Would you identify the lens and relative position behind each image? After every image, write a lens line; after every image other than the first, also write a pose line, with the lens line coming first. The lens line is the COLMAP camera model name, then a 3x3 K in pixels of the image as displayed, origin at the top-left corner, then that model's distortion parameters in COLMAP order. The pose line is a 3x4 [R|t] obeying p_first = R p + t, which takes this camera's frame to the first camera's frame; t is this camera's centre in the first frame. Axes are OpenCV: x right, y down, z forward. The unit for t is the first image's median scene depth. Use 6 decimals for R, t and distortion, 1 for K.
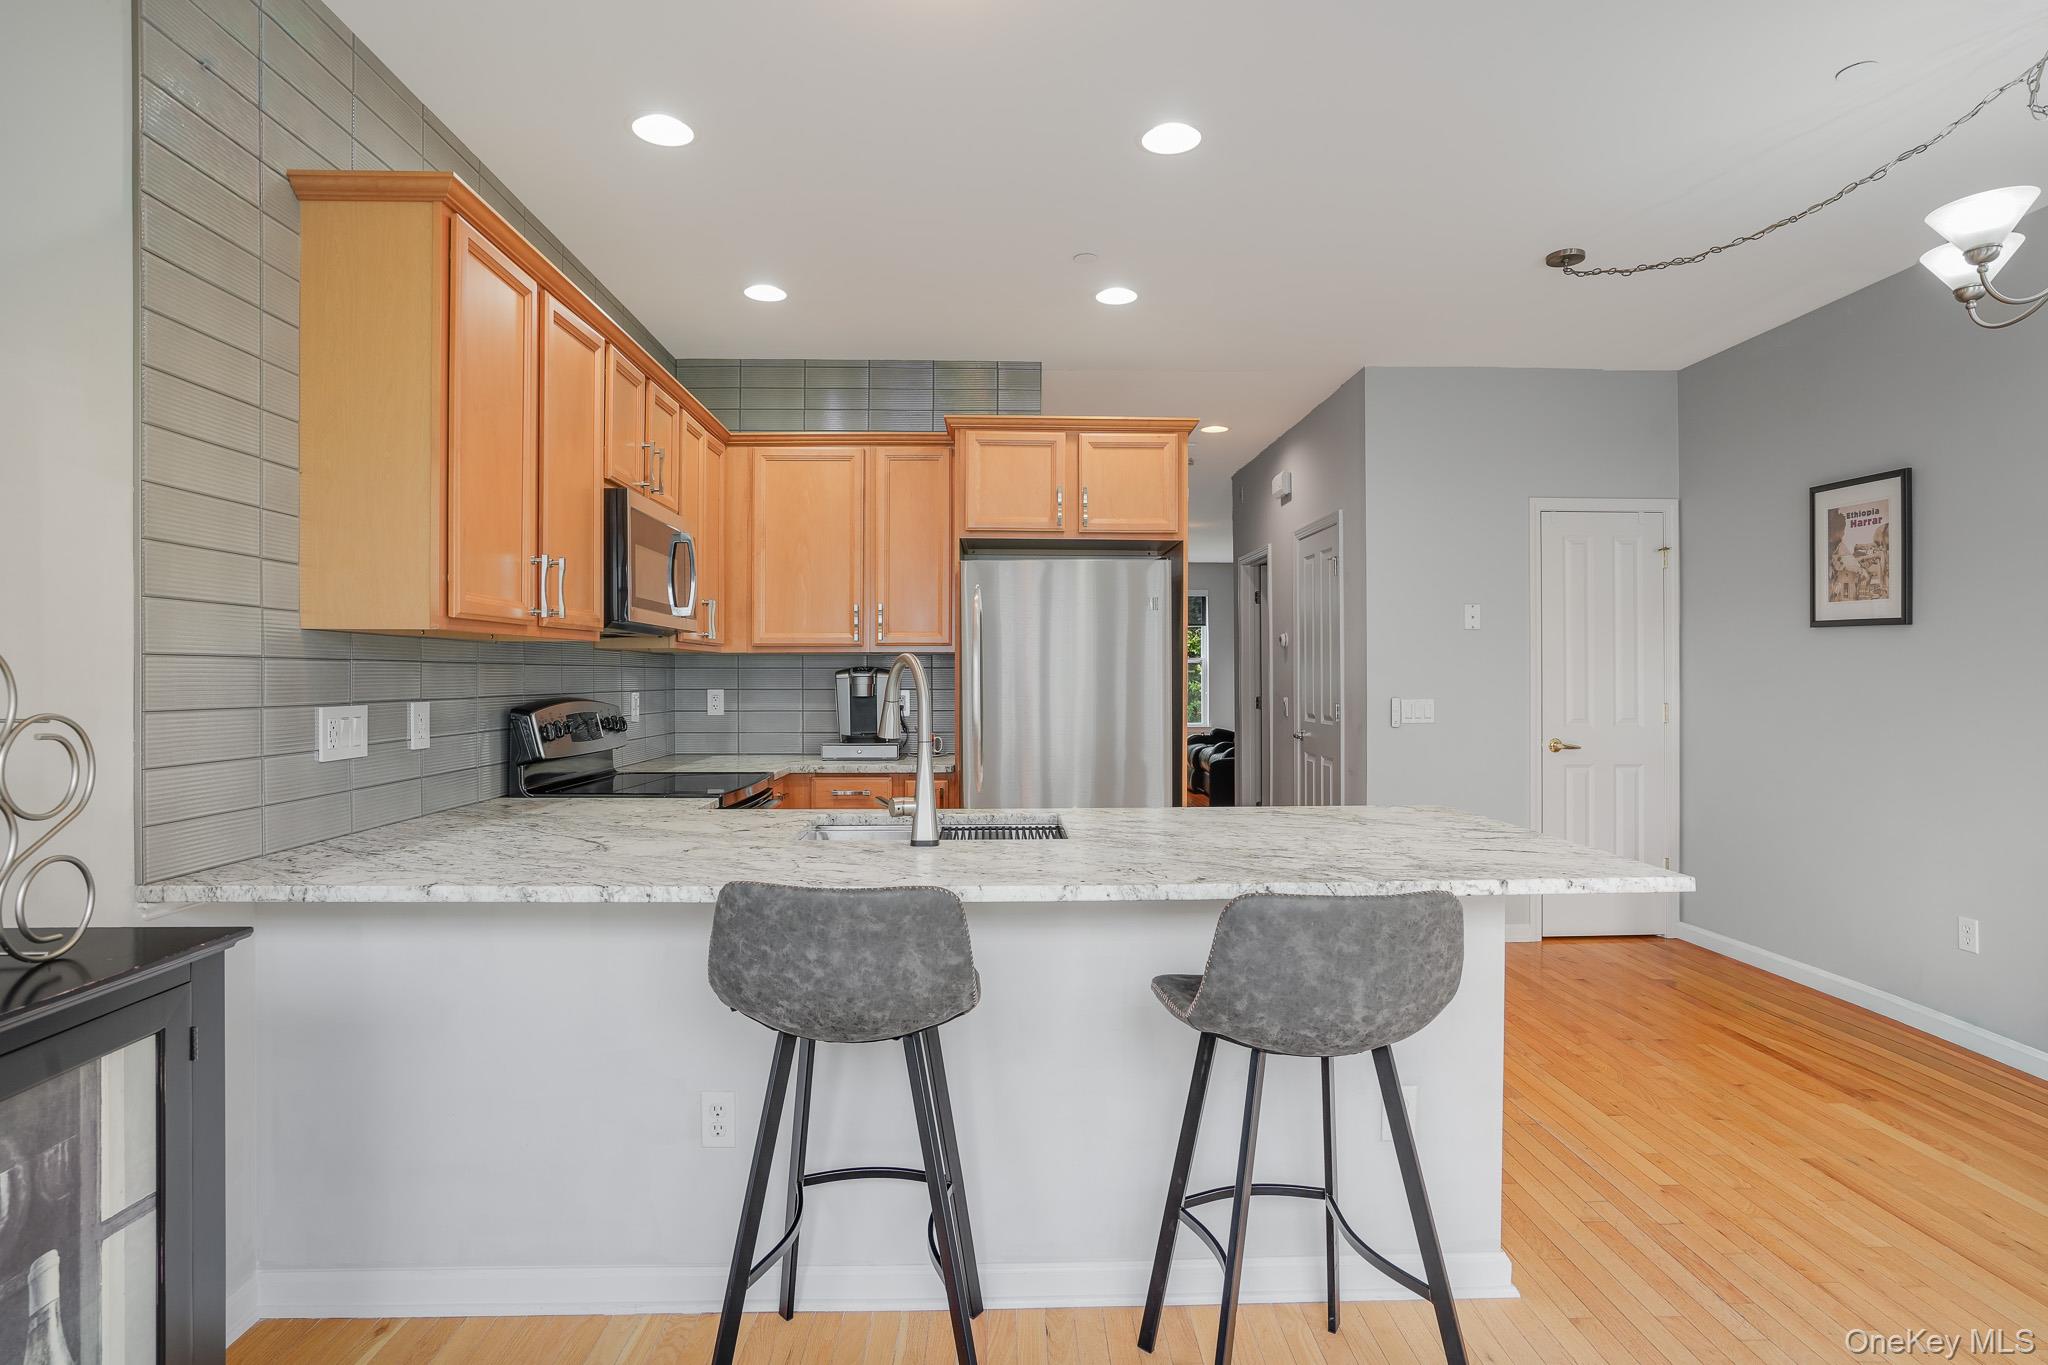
lens RADIAL K [[1062.7, 0, 1024.0], [0, 1062.7, 682.5], [0, 0, 1]] dist [-0.046834, 0.029420]
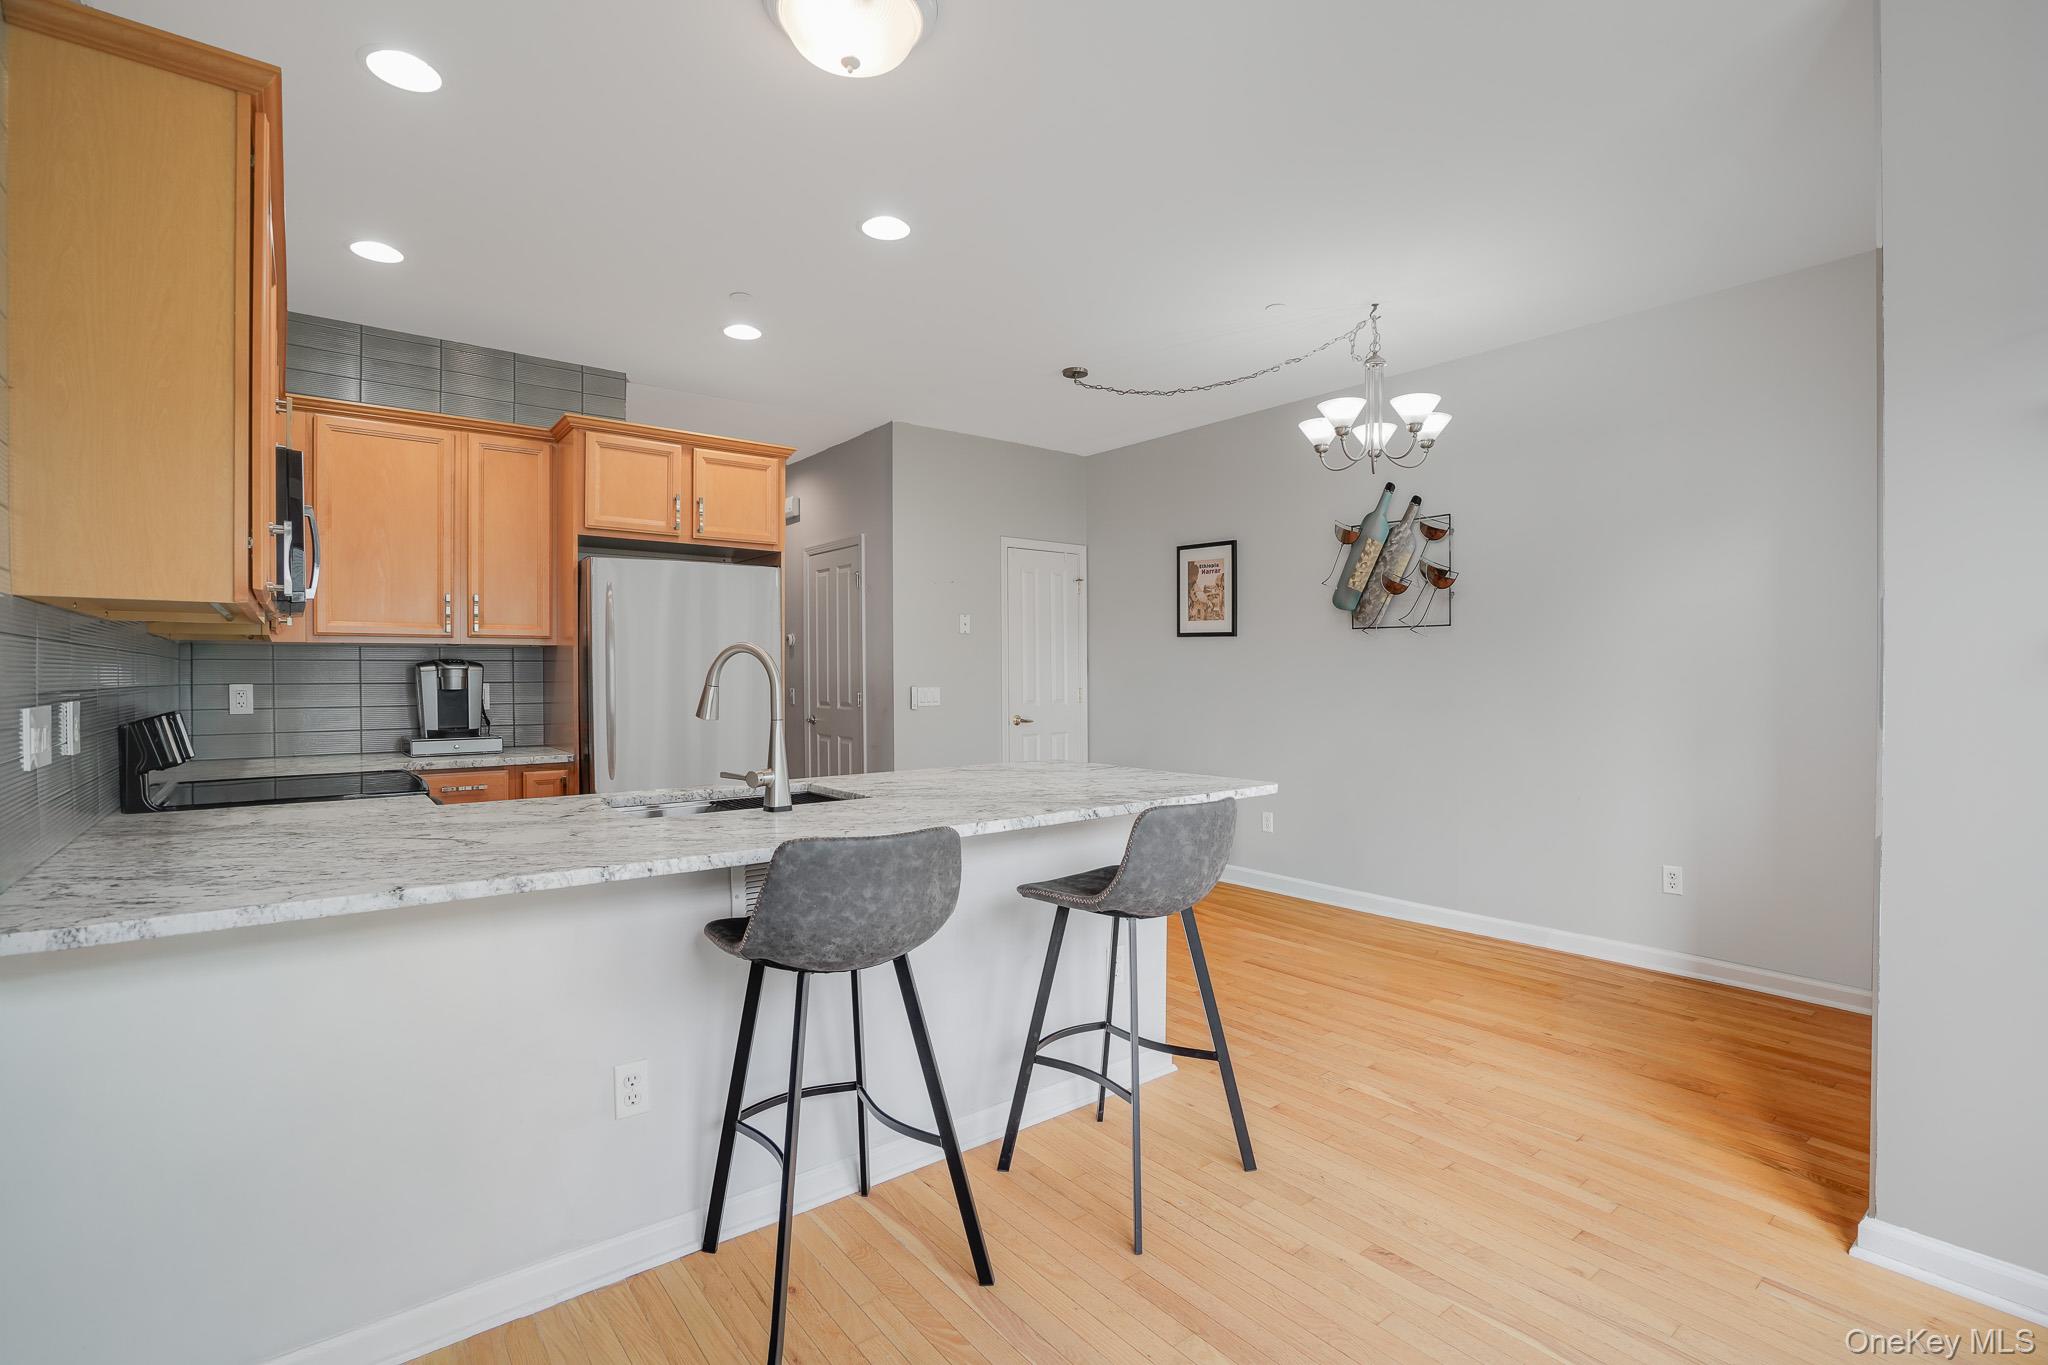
lens RADIAL K [[934.9, 0, 1023.5], [0, 934.9, 686.3], [0, 0, 1]] dist [-0.066712, 0.032817]
pose [[0.805934, -0.010289, 0.591916, -0.254966], [0.006355, 0.999942, 0.008729, 0.006931], [-0.591971, -0.003273, 0.805952, 0.023251]]
